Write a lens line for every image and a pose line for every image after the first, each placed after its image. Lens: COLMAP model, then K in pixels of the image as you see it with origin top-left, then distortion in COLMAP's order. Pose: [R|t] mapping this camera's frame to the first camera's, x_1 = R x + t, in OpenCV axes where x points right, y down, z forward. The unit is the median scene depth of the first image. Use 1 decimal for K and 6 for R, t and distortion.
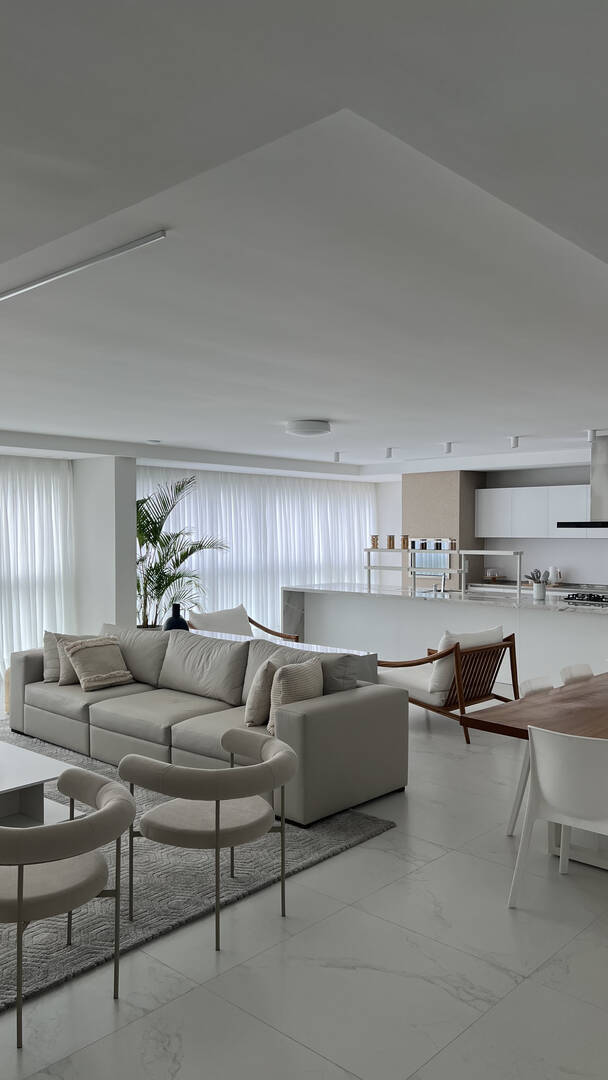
lens RADIAL K [[812.0, 0, 304.0], [0, 812.0, 540.0], [0, 0, 1]] dist [-0.003571, -0.005444]
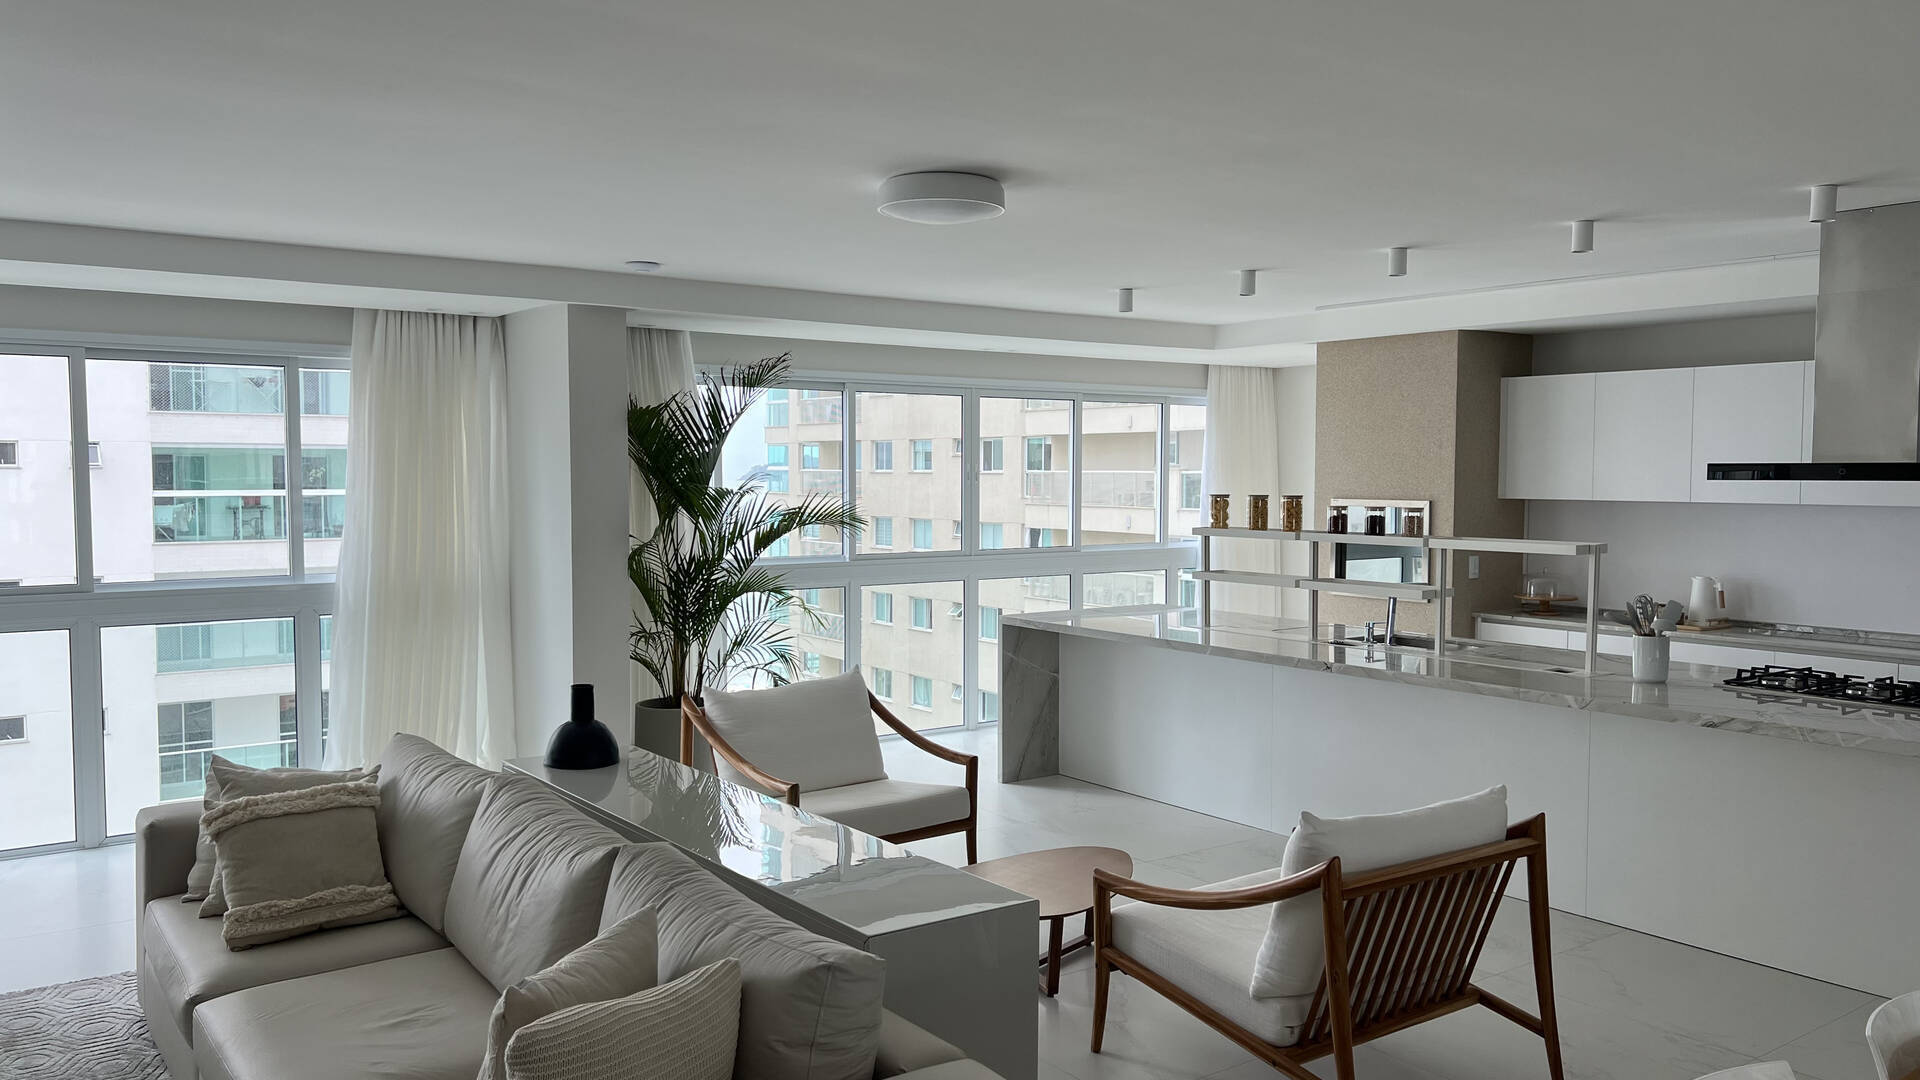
lens RADIAL K [[1443.6, 0, 960.0], [0, 1443.6, 540.0], [0, 0, 1]] dist [-0.003571, -0.005444]
pose [[0.981125, 0.011417, -0.193037, 0.106863], [-0.004176, 0.999274, 0.037877, -0.010547], [0.193329, -0.036356, 0.980460, 0.302076]]
